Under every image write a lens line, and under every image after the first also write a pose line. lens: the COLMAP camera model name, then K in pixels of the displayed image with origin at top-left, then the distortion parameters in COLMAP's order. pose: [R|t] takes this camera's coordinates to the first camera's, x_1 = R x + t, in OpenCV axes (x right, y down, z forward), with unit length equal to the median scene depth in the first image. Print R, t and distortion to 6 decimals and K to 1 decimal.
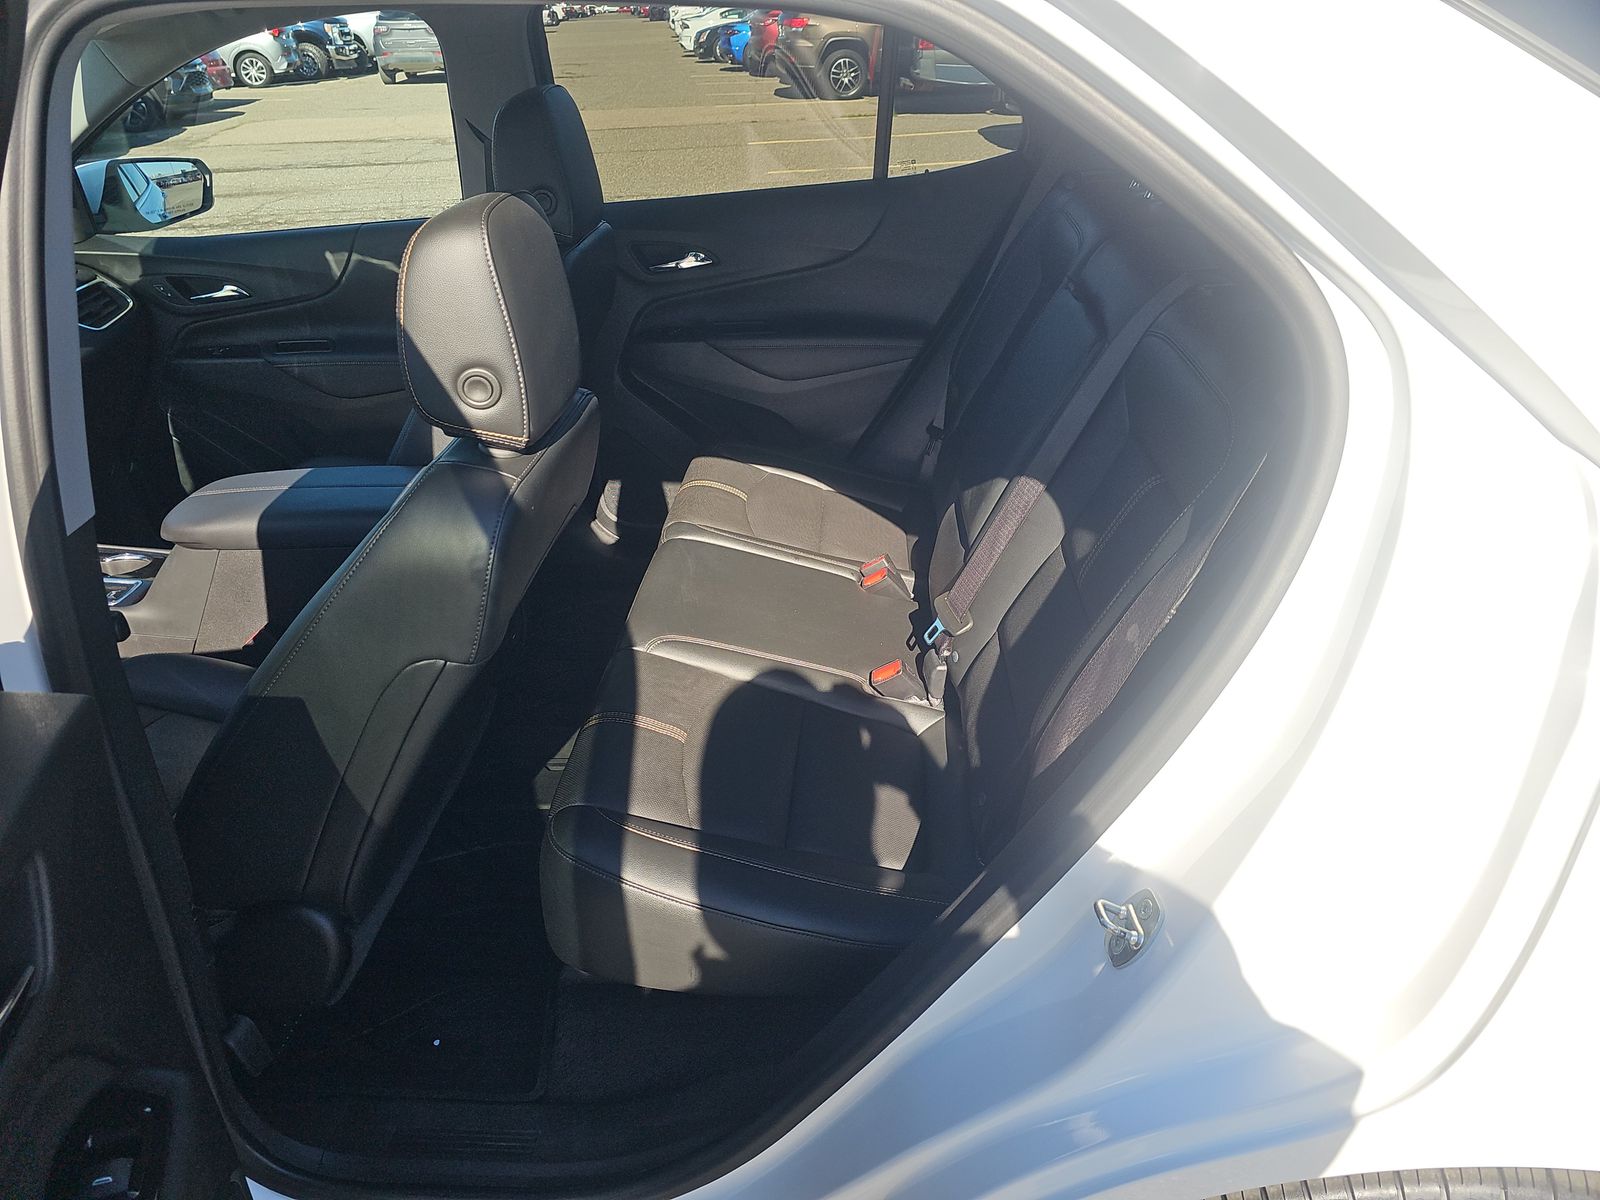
lens RADIAL K [[1036.3, 0, 799.3], [0, 1036.3, 602.6], [0, 0, 1]] dist [0.049784, -0.036934]
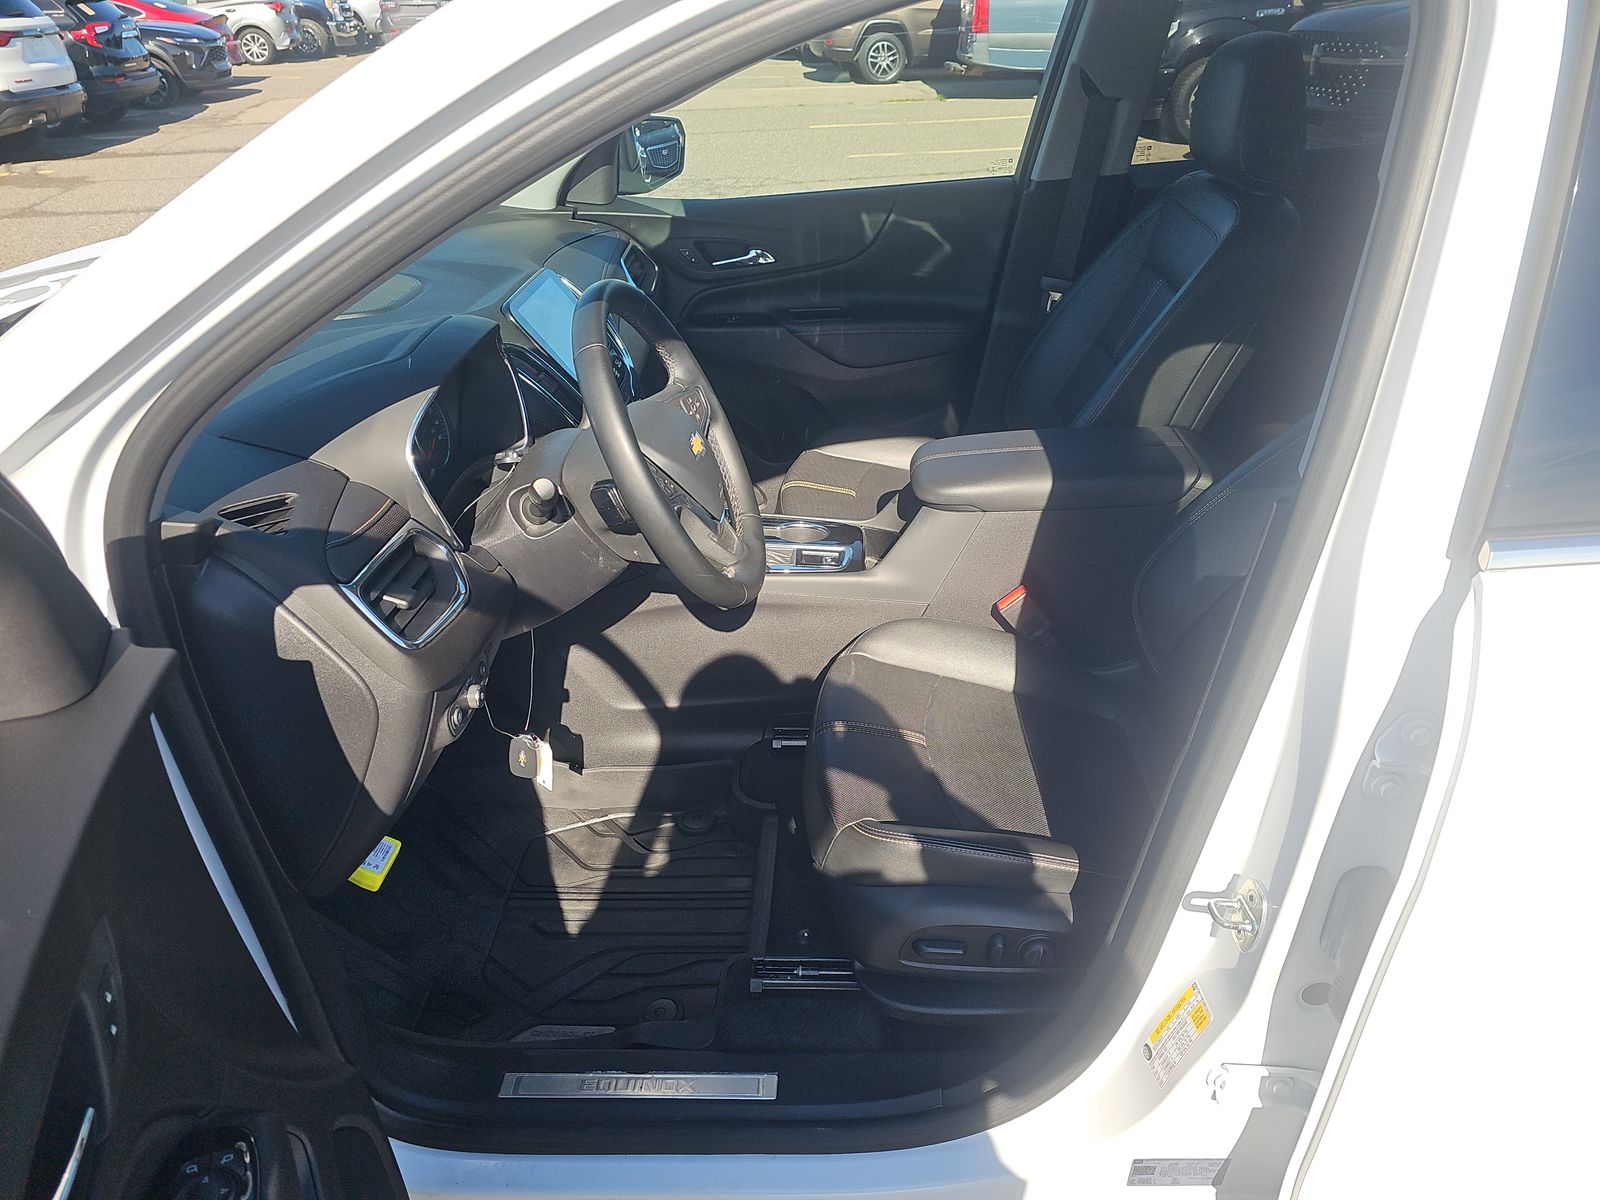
lens RADIAL K [[1036.3, 0, 809.7], [0, 1036.3, 607.4], [0, 0, 1]] dist [0.049784, -0.036934]
pose [[0.997224, -0.023621, 0.070620, -0.106093], [0.022825, 0.999667, 0.012059, 0.003037], [-0.070881, -0.010414, 0.997430, 0.007242]]
